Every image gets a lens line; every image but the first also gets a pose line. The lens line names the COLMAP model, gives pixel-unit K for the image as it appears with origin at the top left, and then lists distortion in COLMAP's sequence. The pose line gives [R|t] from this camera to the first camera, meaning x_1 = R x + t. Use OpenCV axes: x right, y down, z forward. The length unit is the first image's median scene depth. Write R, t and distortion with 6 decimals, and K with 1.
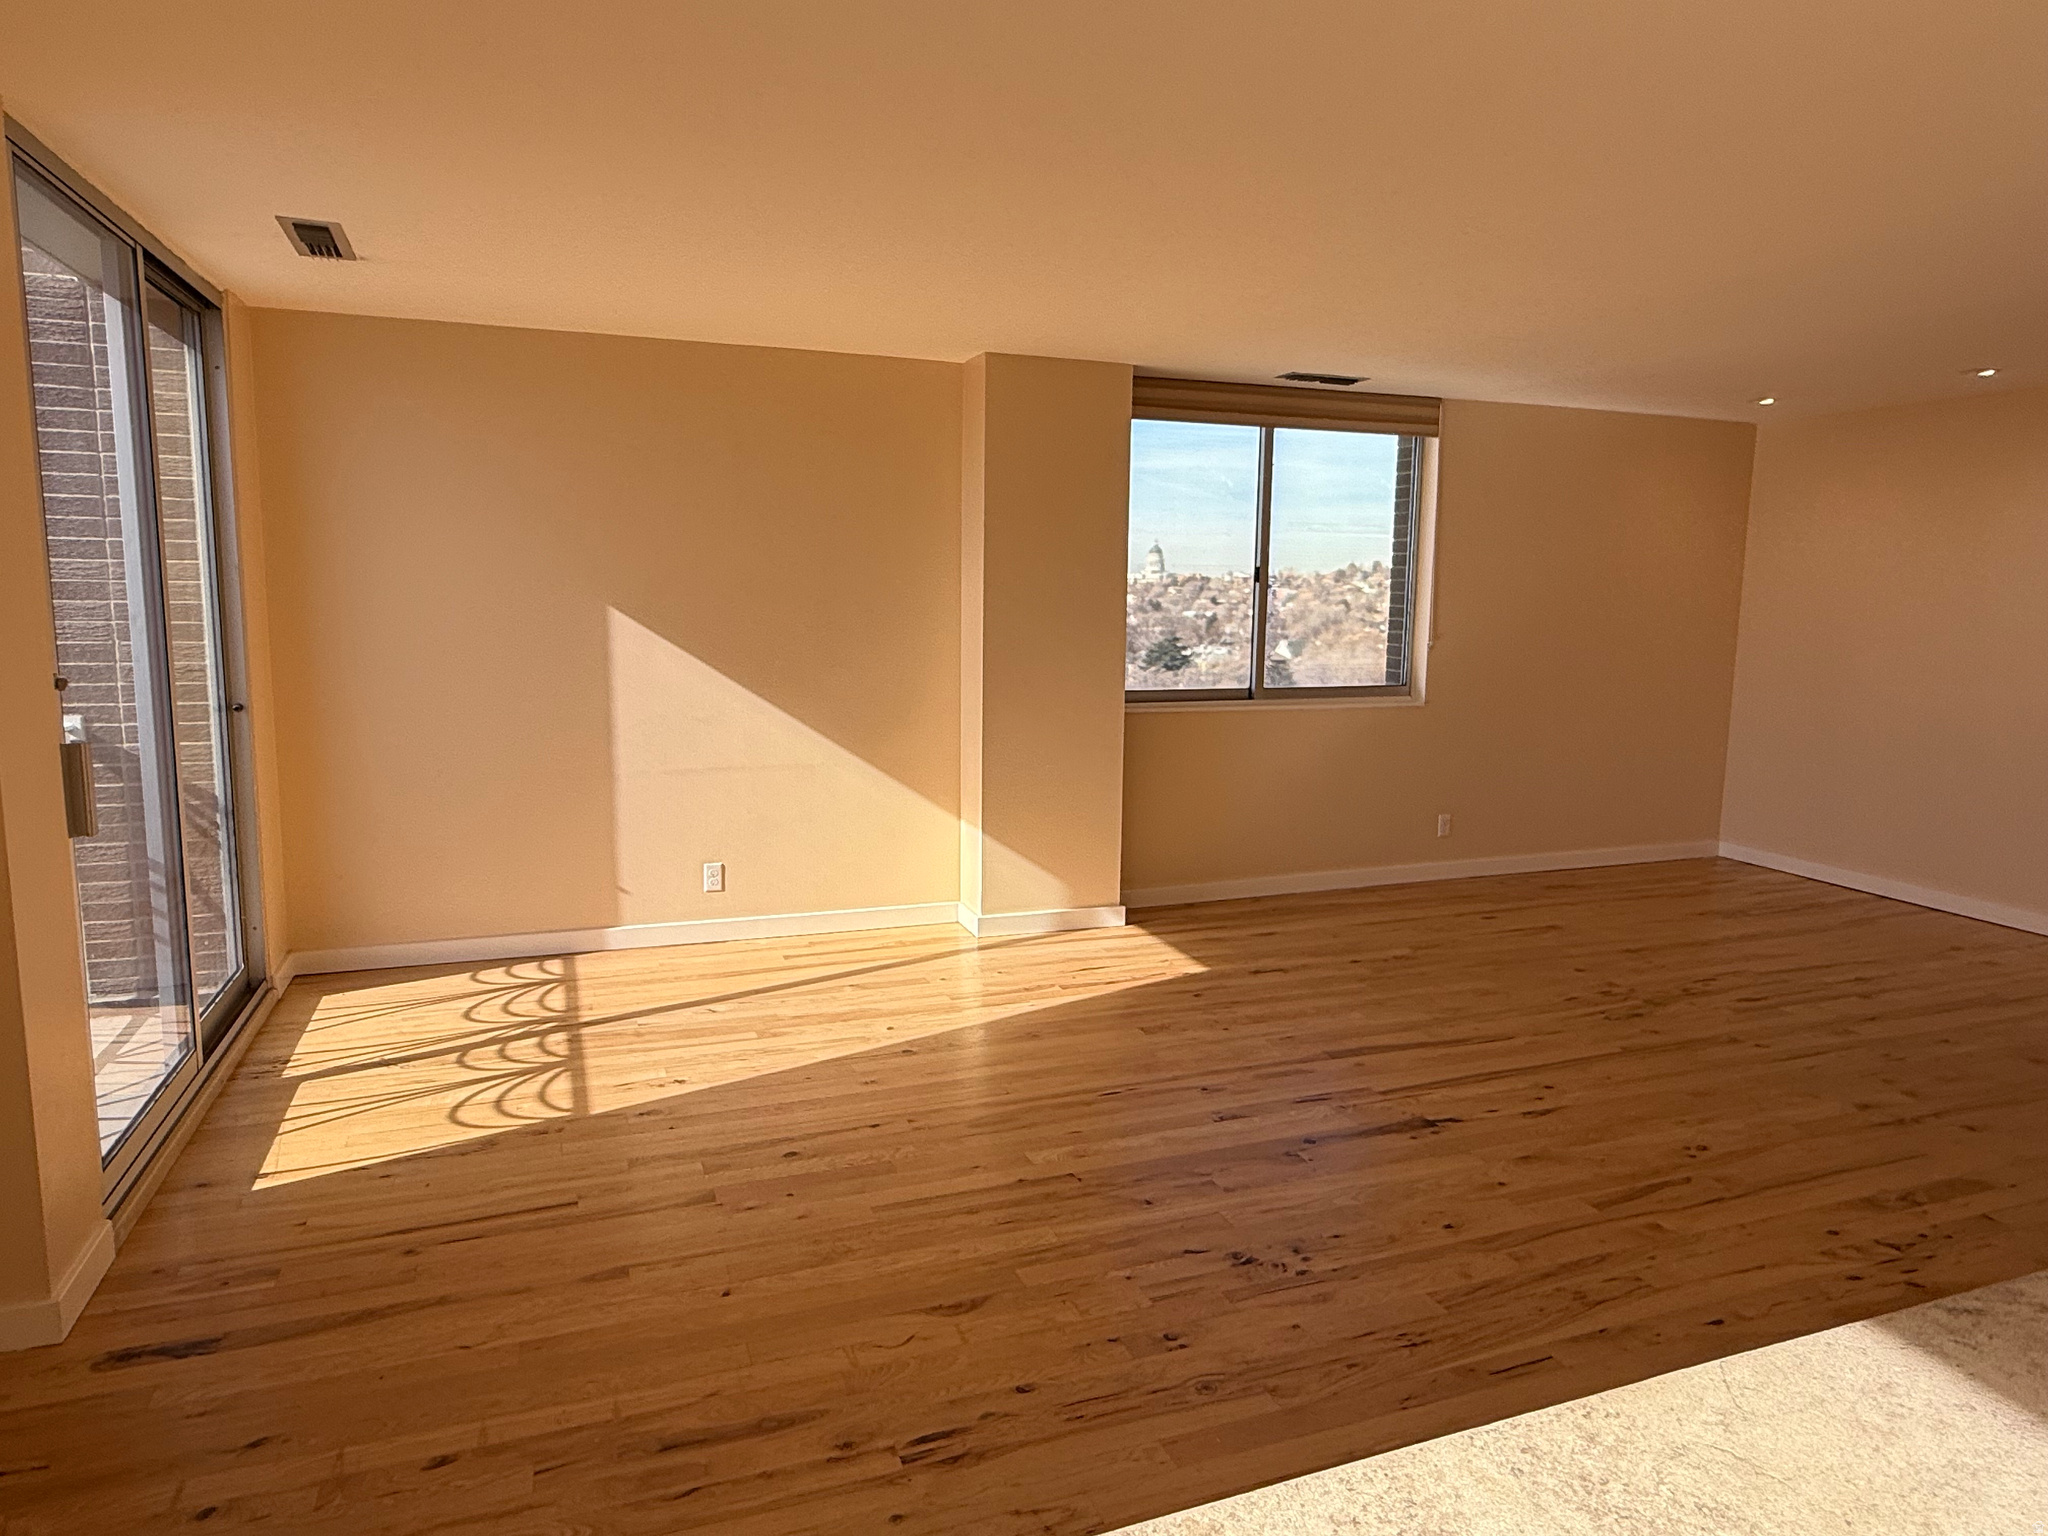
lens RADIAL K [[1258.3, 0, 1024.5], [0, 1258.3, 758.9], [0, 0, 1]] dist [0.000478, 0.000351]
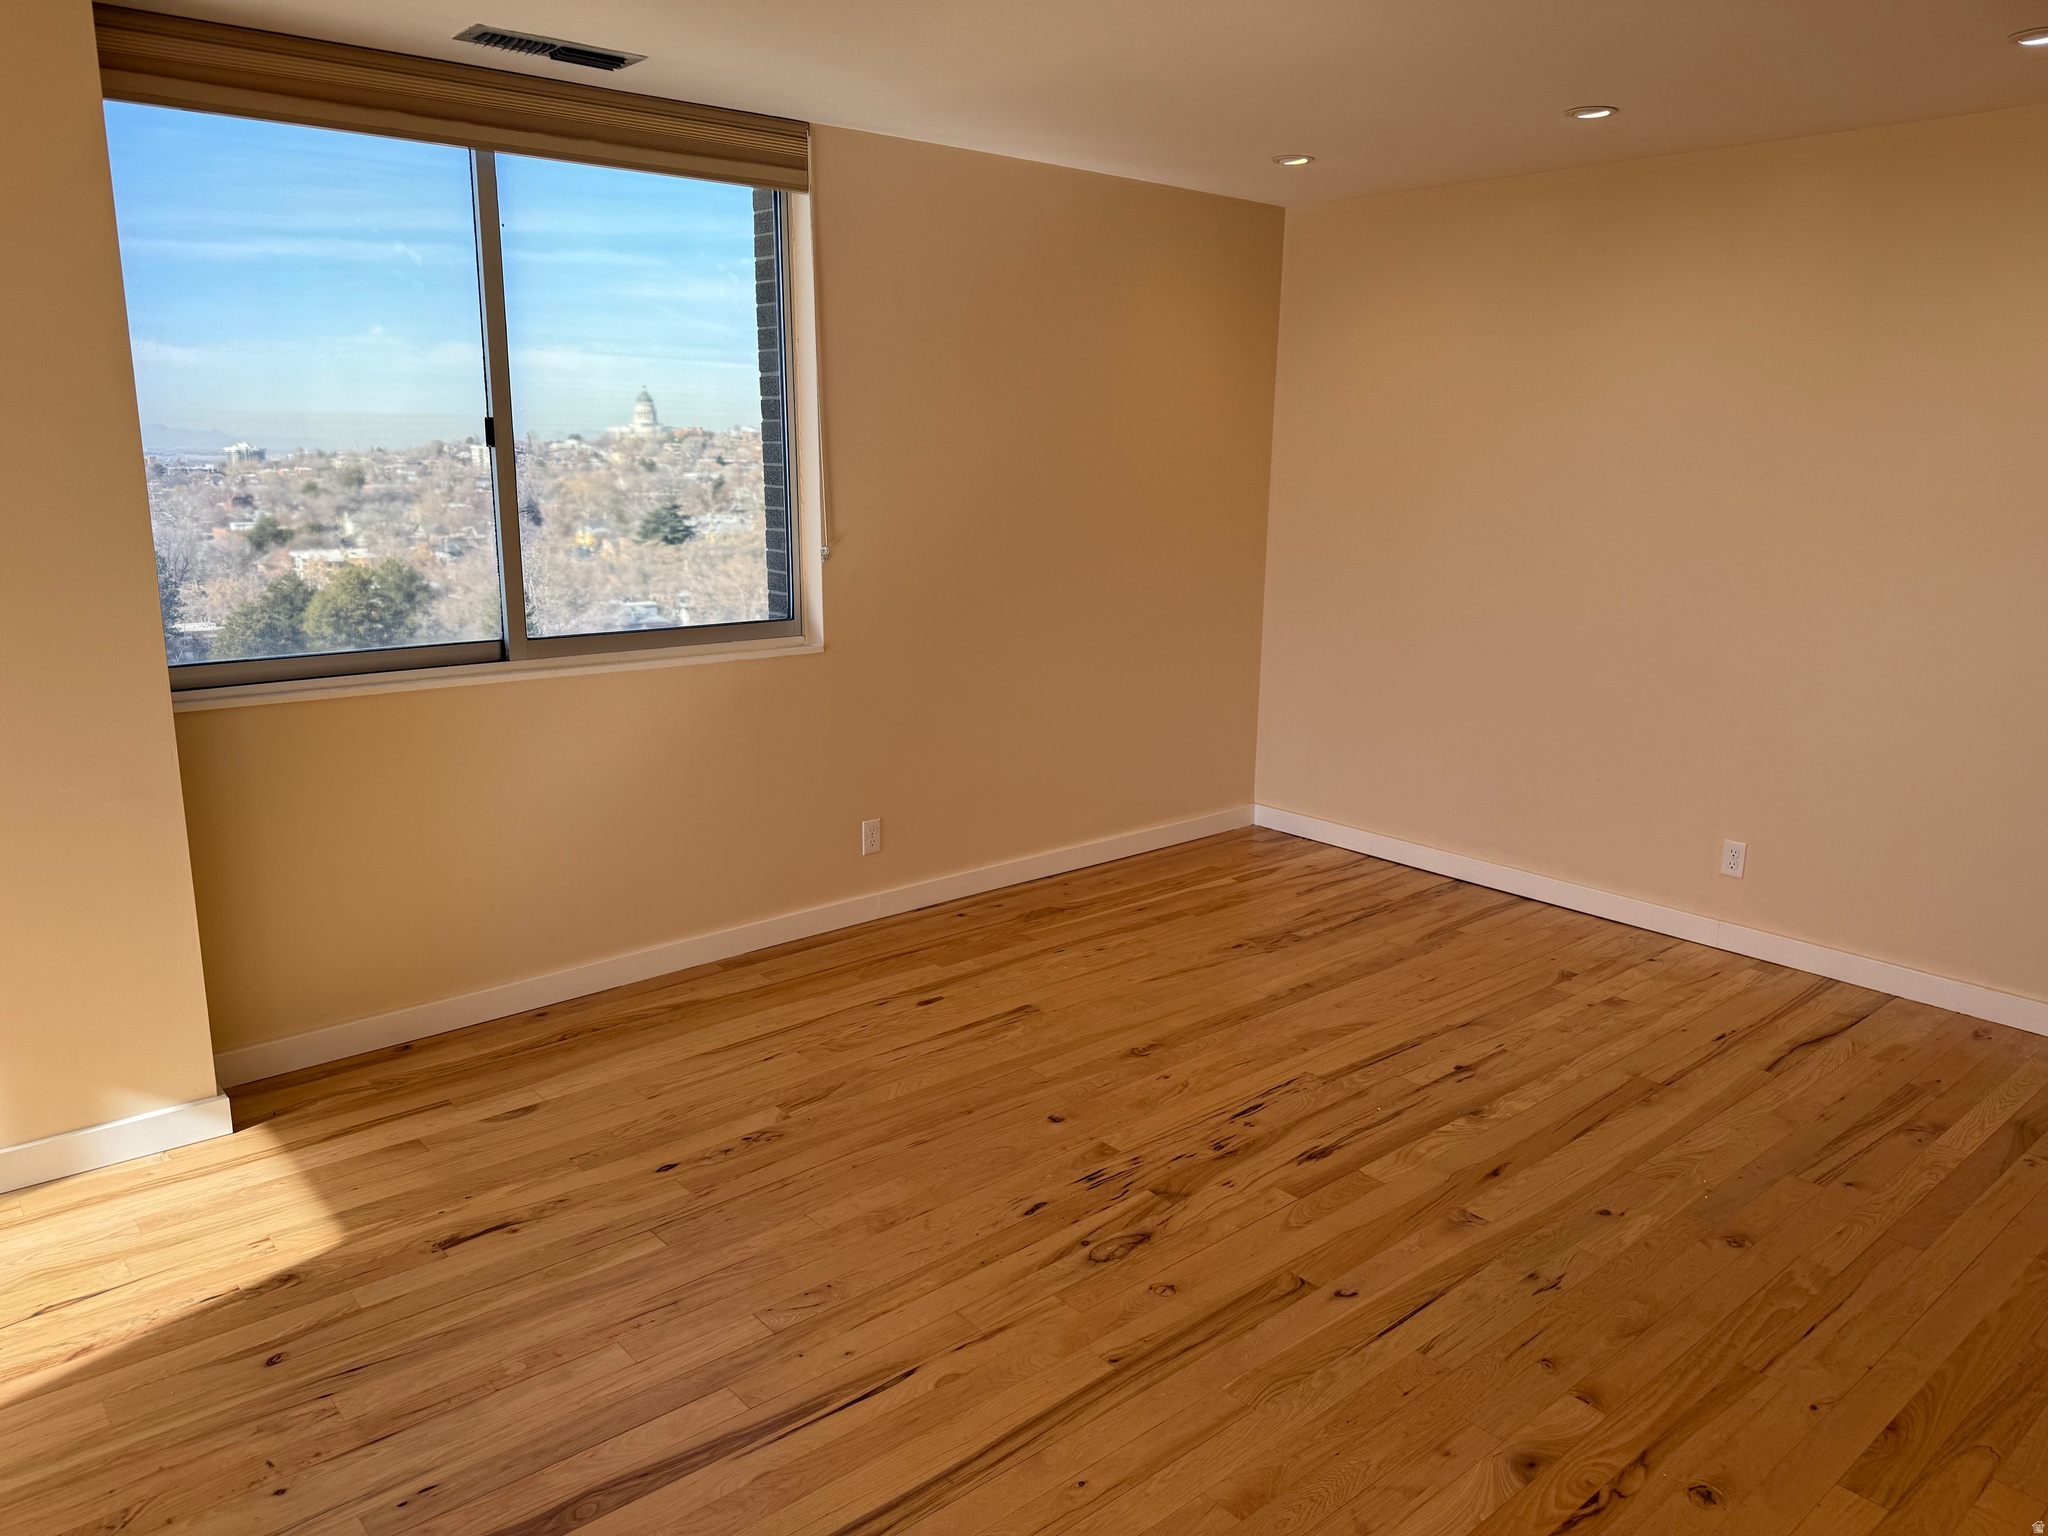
lens RADIAL K [[1423.4, 0, 1020.1], [0, 1423.4, 757.2], [0, 0, 1]] dist [0.135056, -0.224962]
pose [[0.939313, -0.078406, 0.333982, 0.220680], [0.051811, 0.994788, 0.087821, -0.060942], [-0.339127, -0.065187, 0.938479, 0.398933]]
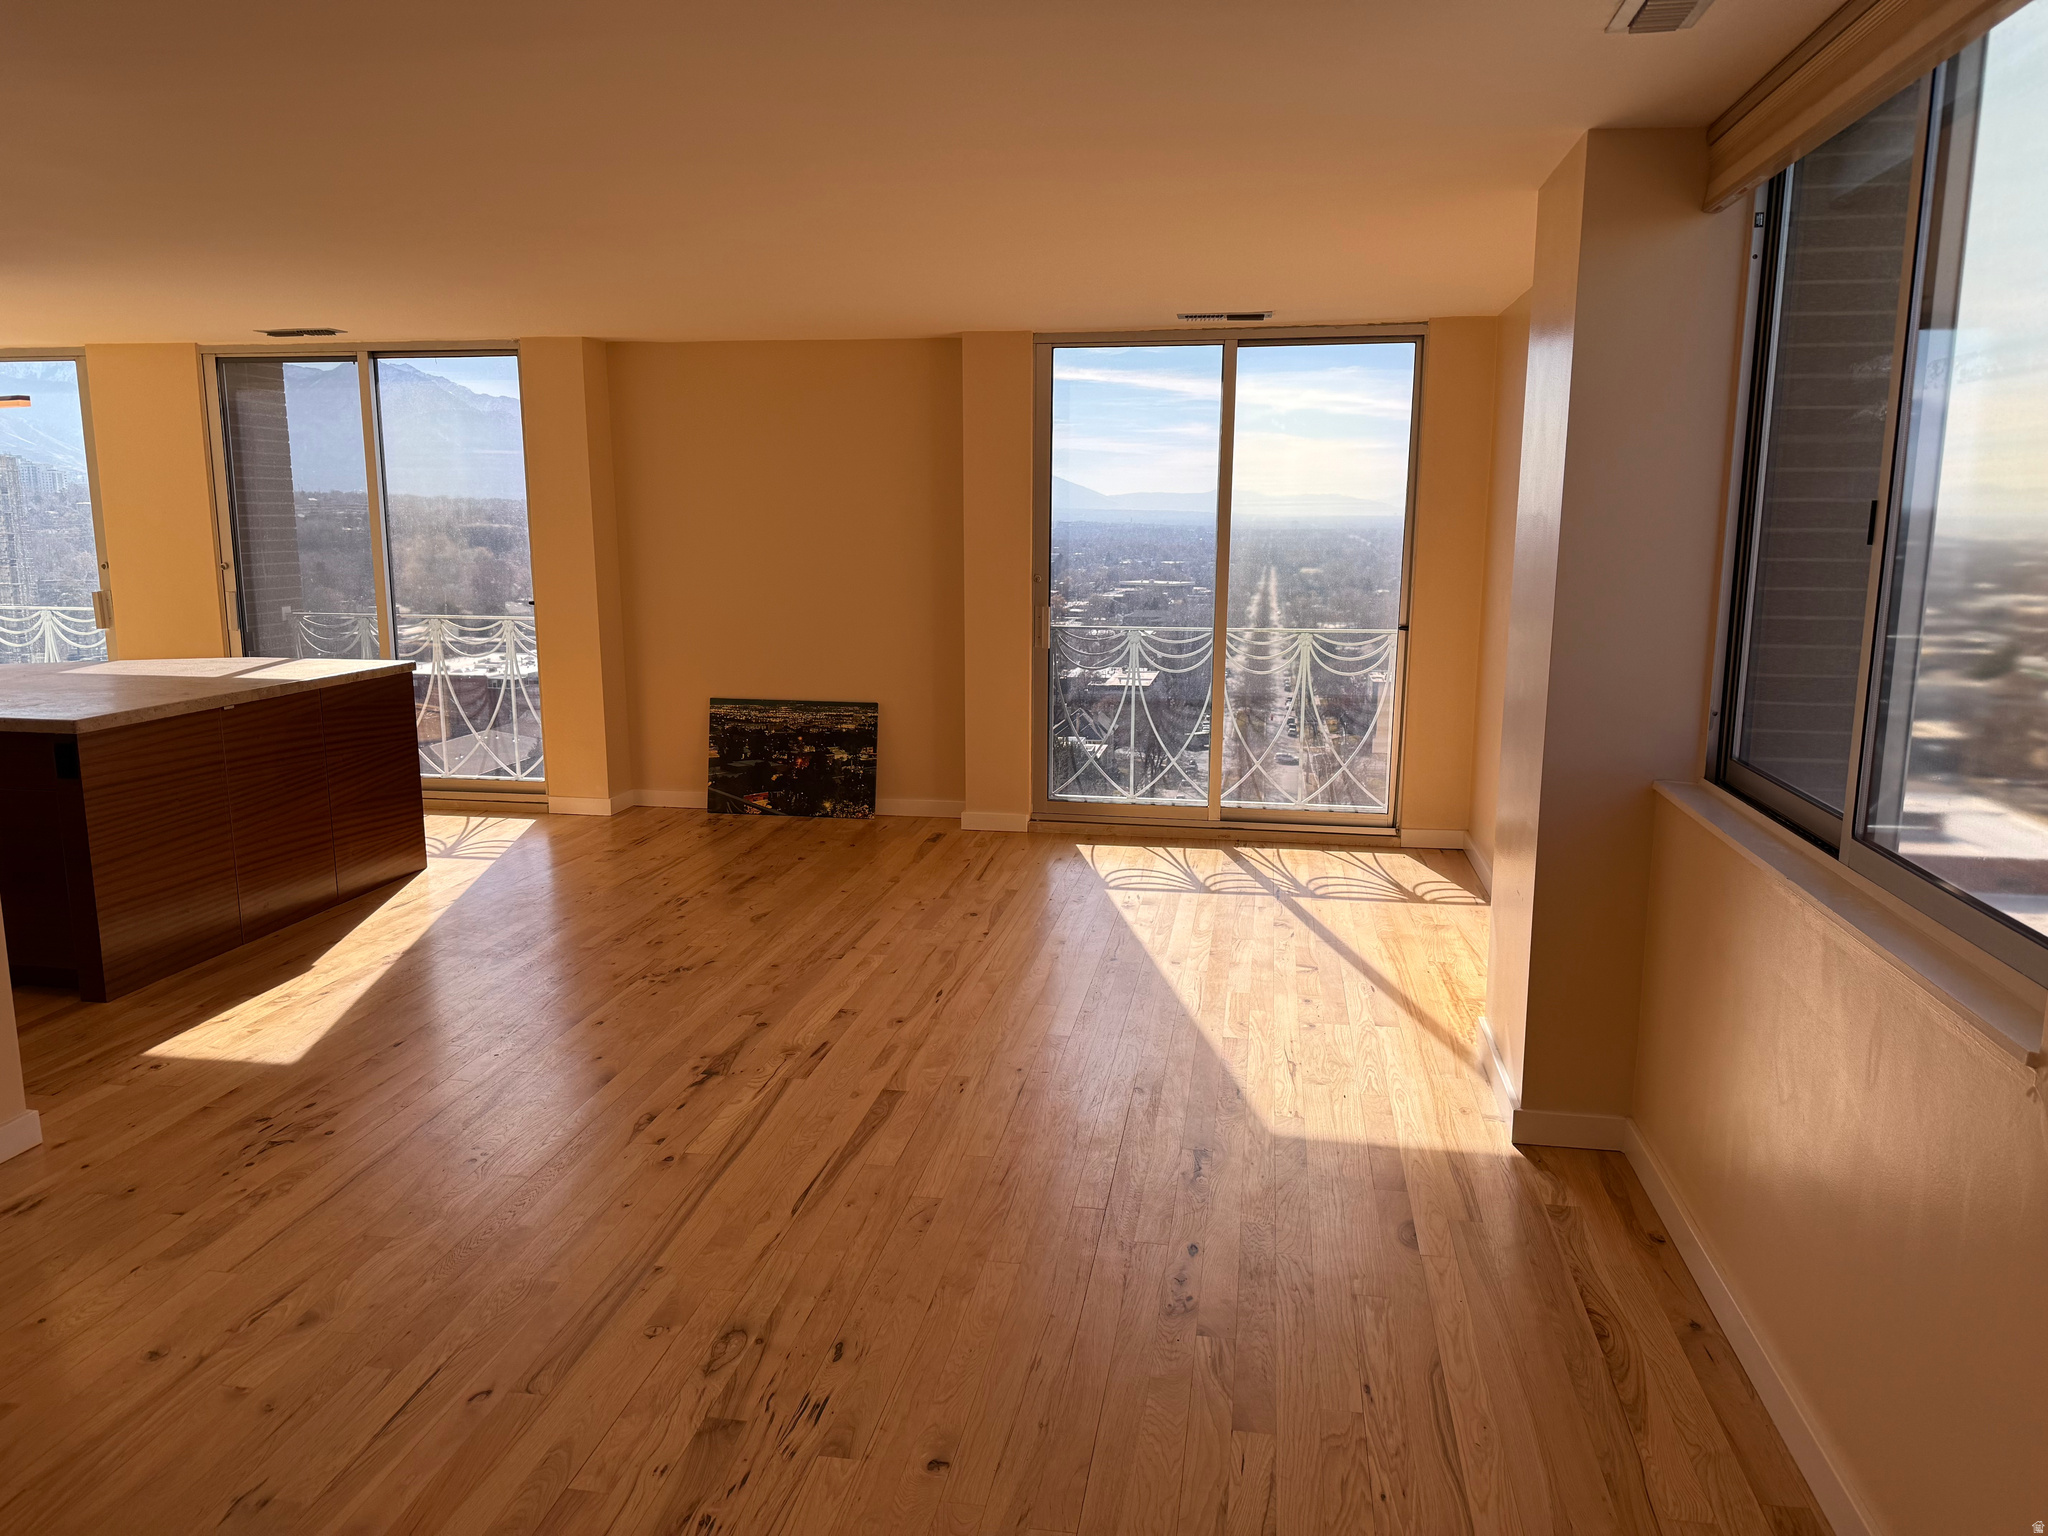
lens RADIAL K [[1423.4, 0, 1020.1], [0, 1423.4, 757.2], [0, 0, 1]] dist [0.135056, -0.224962]
pose [[-0.504686, 0.131710, -0.853196, 0.827106], [-0.128029, 0.965946, 0.224847, -0.175563], [0.853756, 0.222711, -0.470637, 1.226246]]
